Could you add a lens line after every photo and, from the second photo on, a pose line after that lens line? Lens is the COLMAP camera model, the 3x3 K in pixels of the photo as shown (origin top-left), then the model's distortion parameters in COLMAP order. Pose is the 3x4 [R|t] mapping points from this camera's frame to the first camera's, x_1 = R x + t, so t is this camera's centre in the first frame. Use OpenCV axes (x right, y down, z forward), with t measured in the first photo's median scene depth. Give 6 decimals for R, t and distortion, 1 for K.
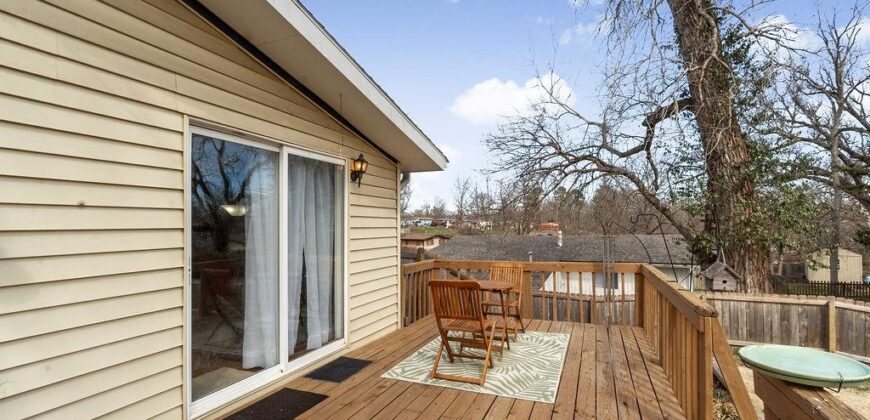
lens RADIAL K [[407.5, 0, 432.5], [0, 407.5, 215.6], [0, 0, 1]] dist [0.000498, -0.000039]
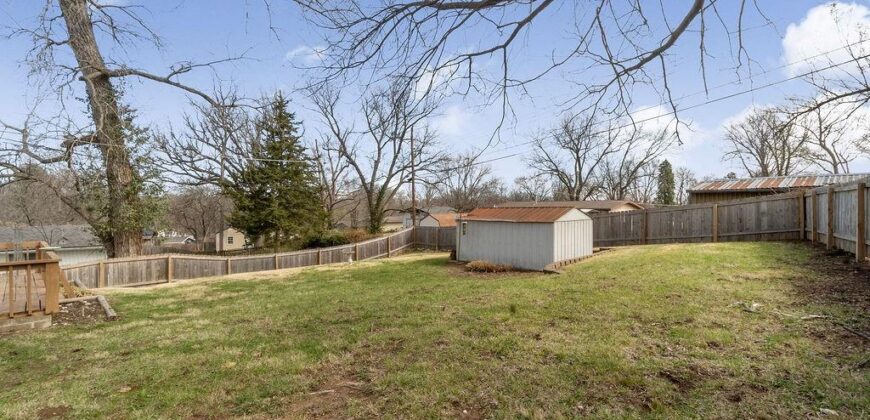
lens RADIAL K [[380.3, 0, 430.4], [0, 380.3, 207.8], [0, 0, 1]] dist [-0.001785, 0.002122]
pose [[0.356369, 0.004557, 0.934334, -0.327199], [-0.028068, 0.999589, 0.005831, -0.074075], [-0.933924, -0.028303, 0.356350, -0.858310]]
